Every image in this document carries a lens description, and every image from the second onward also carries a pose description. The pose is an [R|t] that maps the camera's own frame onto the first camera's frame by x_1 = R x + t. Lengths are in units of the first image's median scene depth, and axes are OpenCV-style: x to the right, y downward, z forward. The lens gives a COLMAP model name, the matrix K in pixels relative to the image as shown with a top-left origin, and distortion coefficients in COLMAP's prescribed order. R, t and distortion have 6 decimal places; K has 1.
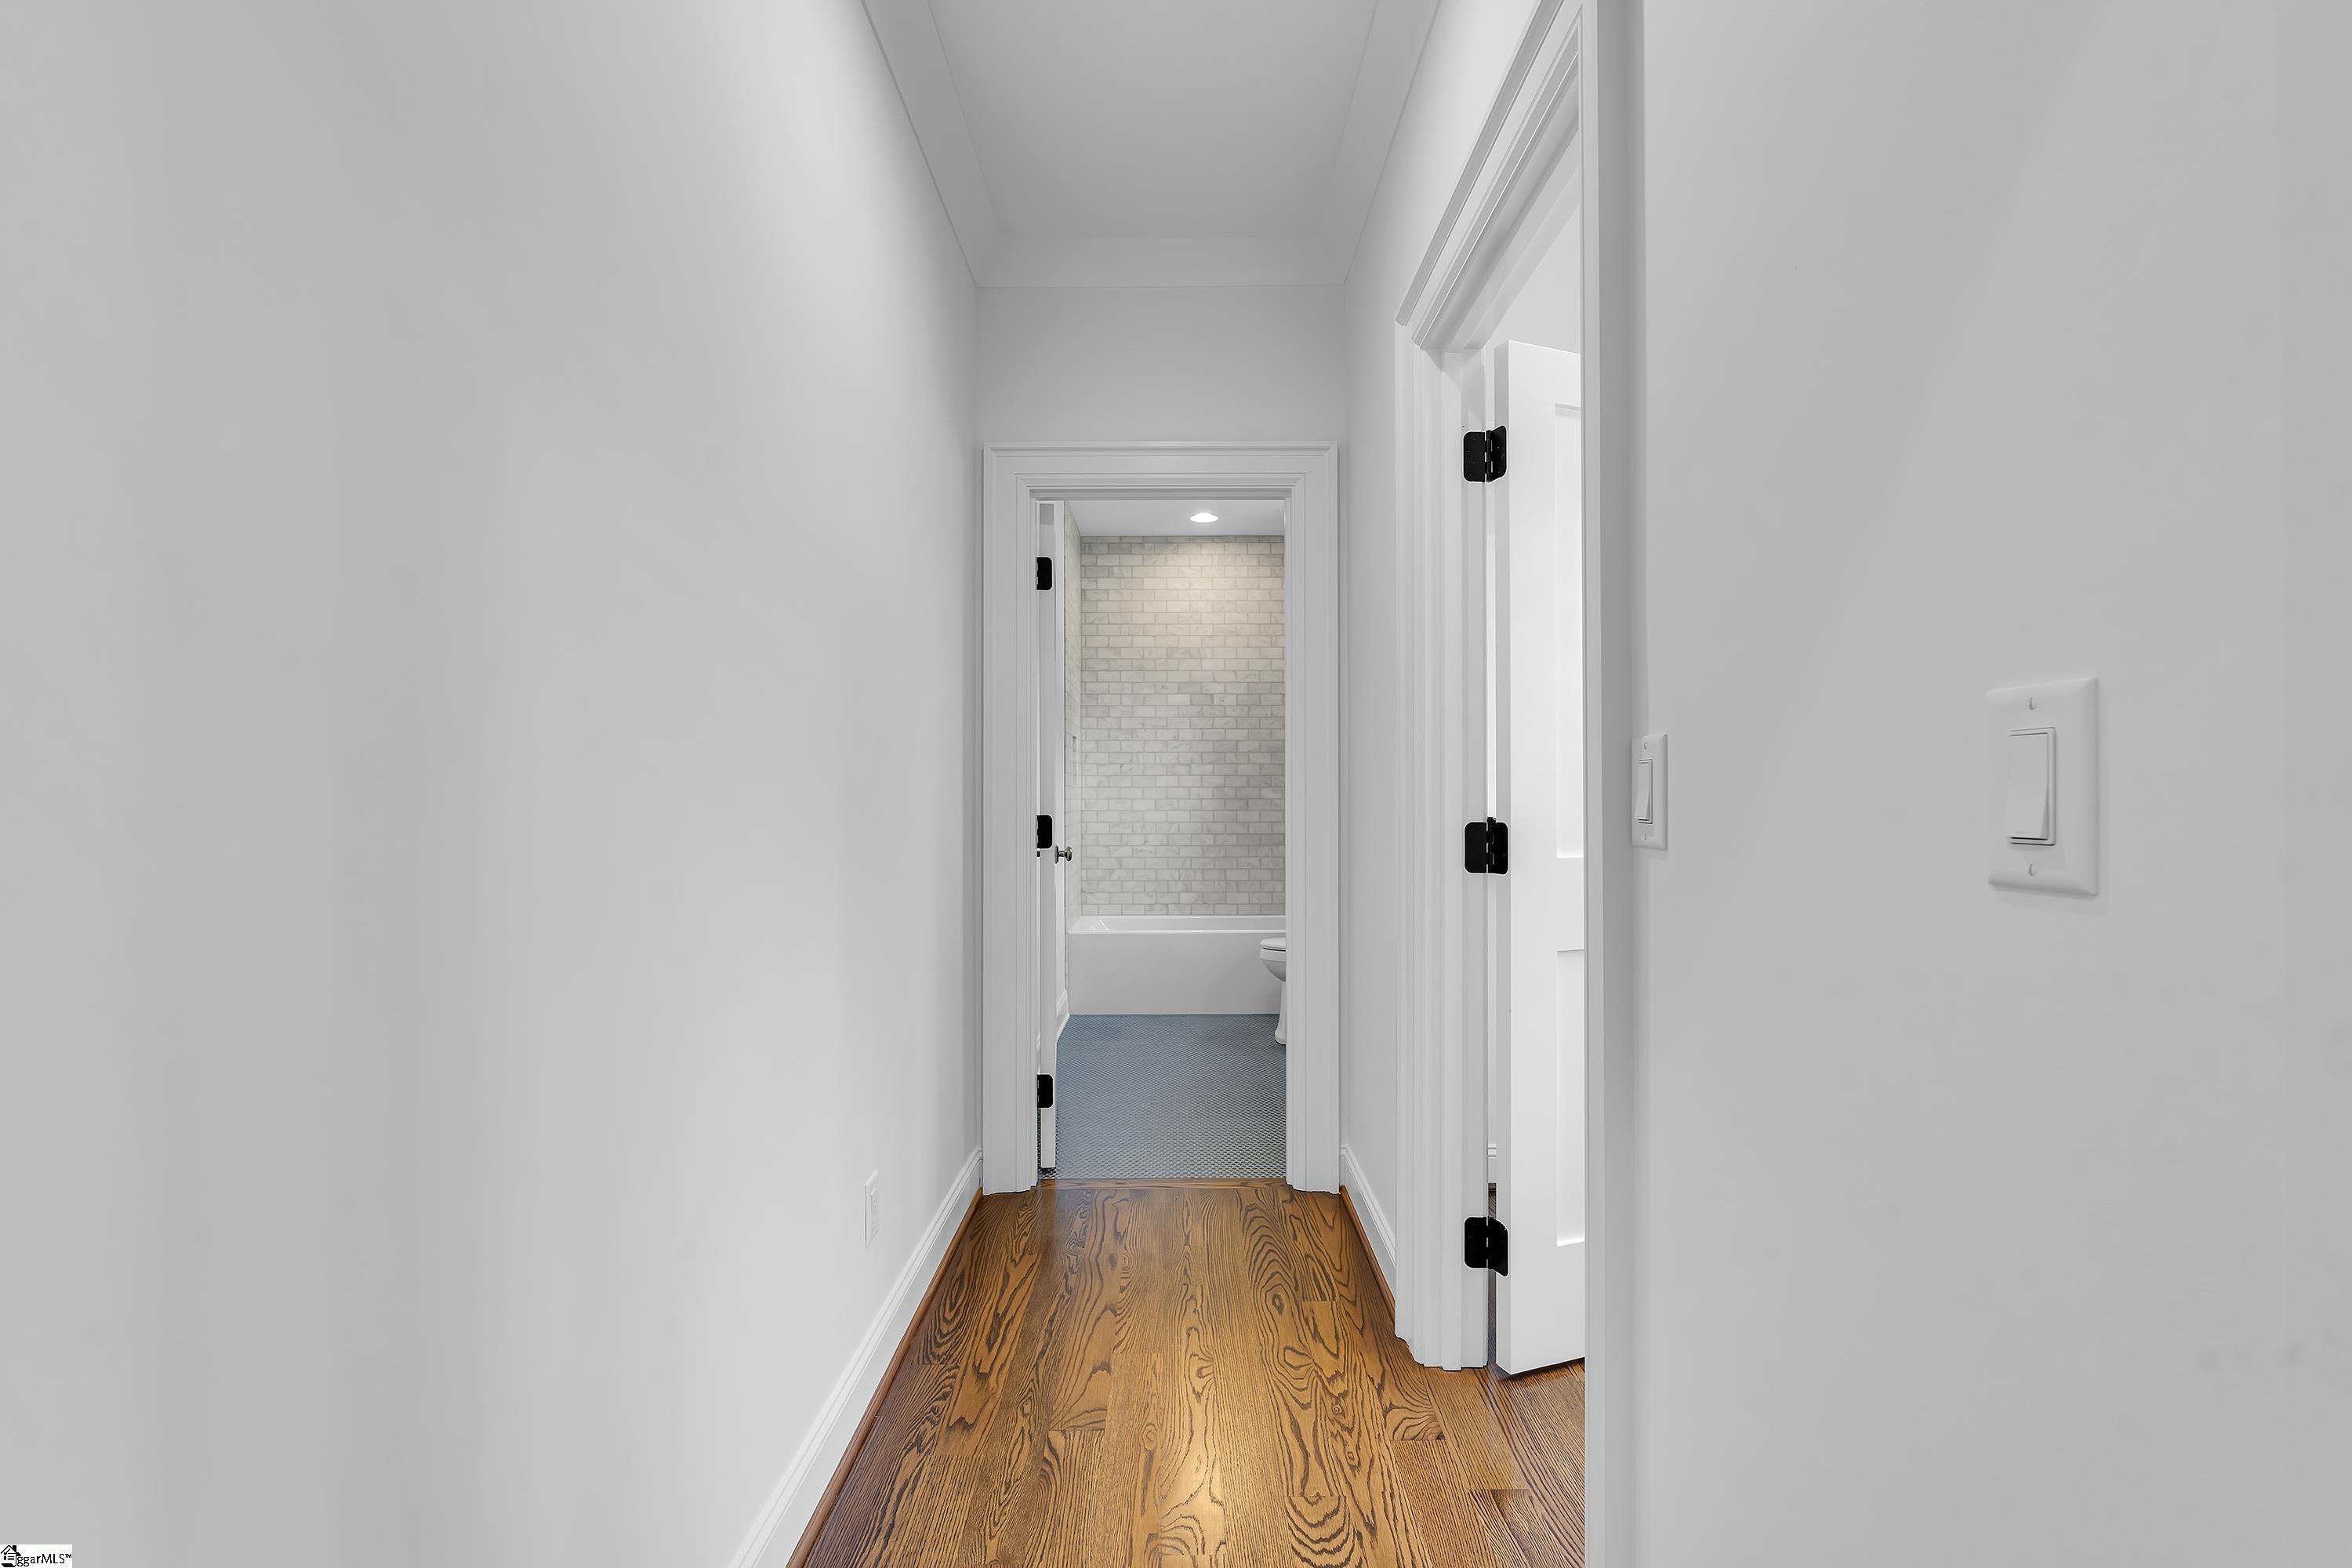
lens RADIAL K [[1049.5, 0, 1176.5], [0, 1049.5, 786.8], [0, 0, 1]] dist [-0.004011, -0.000564]
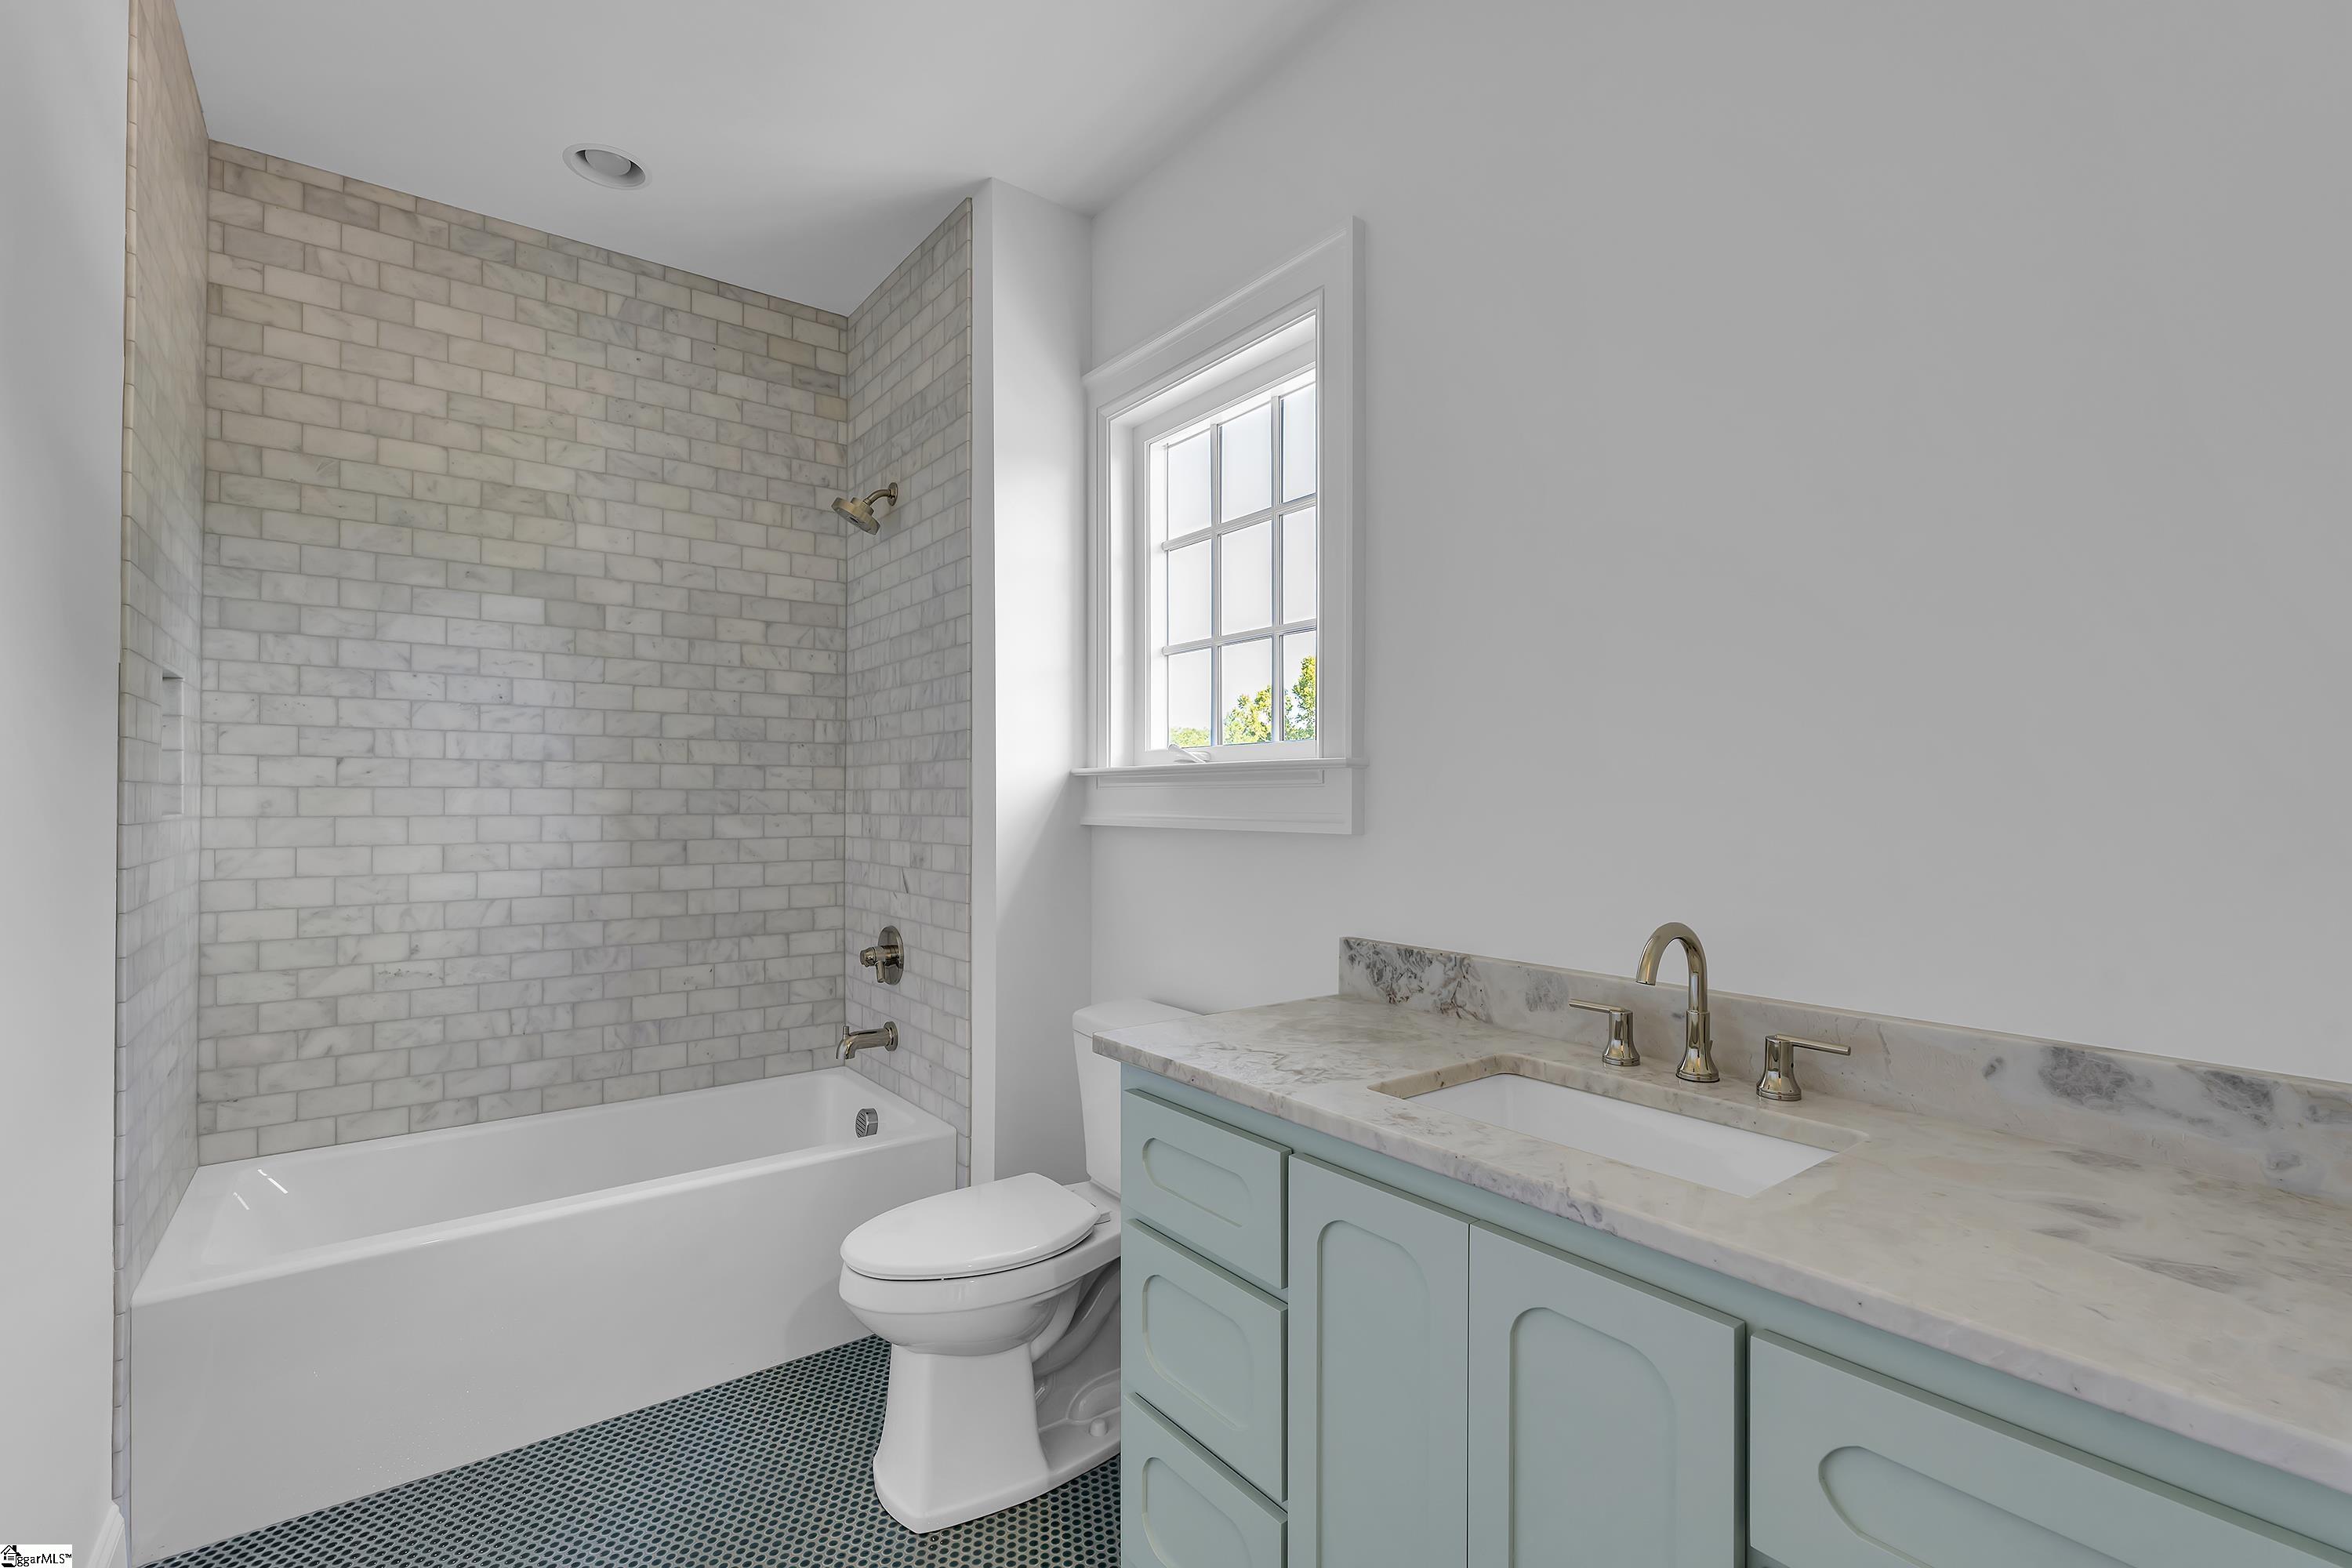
lens RADIAL K [[1049.5, 0, 1173.5], [0, 1049.5, 788.8], [0, 0, 1]] dist [-0.004011, -0.000564]
pose [[0.792680, 0.008500, 0.609578, -0.043746], [-0.006088, 0.999963, -0.006027, -0.009557], [-0.609607, 0.001067, 0.792703, 0.502134]]
